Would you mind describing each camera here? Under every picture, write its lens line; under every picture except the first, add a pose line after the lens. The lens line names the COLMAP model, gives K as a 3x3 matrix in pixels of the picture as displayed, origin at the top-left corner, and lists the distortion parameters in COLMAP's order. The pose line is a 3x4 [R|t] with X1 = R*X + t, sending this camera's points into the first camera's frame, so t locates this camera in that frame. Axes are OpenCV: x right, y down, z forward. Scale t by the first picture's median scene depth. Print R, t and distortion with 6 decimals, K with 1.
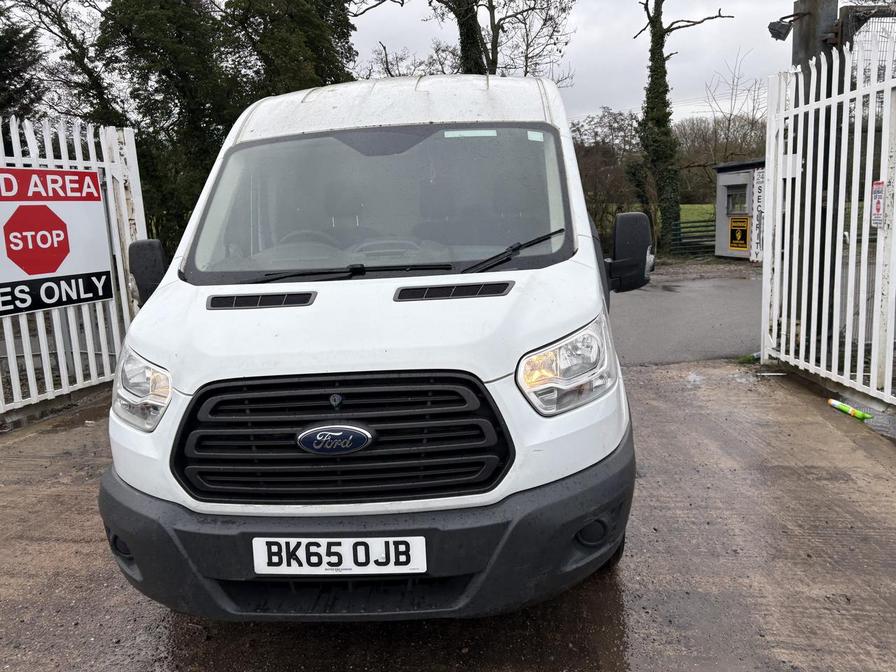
lens RADIAL K [[677.9, 0, 448.0], [0, 677.9, 336.0], [0, 0, 1]] dist [0.046731, -0.039512]
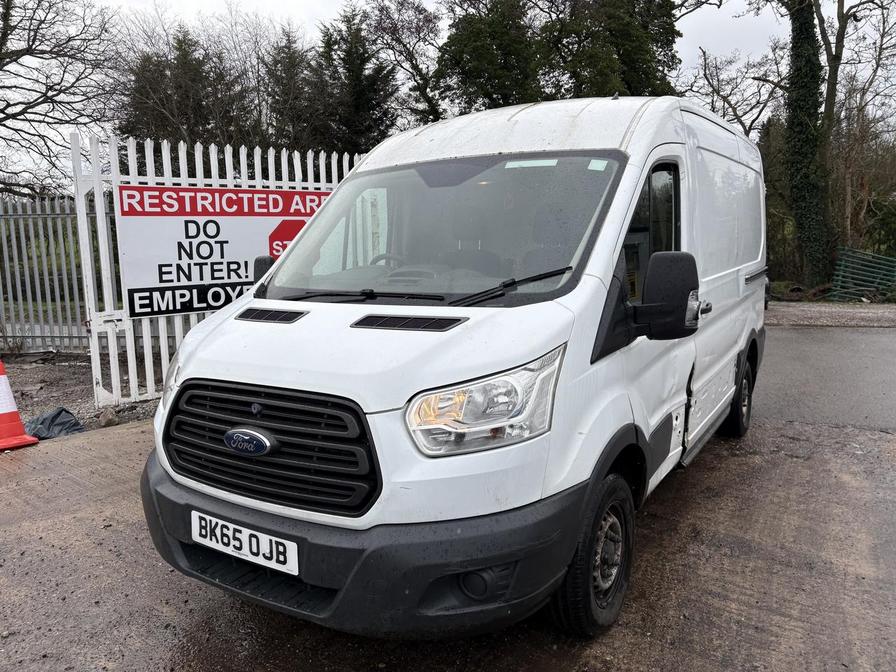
lens RADIAL K [[671.7, 0, 445.7], [0, 671.7, 345.7], [0, 0, 1]] dist [0.043358, -0.033159]
pose [[0.878833, 0.110291, -0.464206, 0.598230], [-0.109292, 0.993582, 0.029155, -0.074702], [0.464443, 0.025112, 0.885247, 0.126758]]
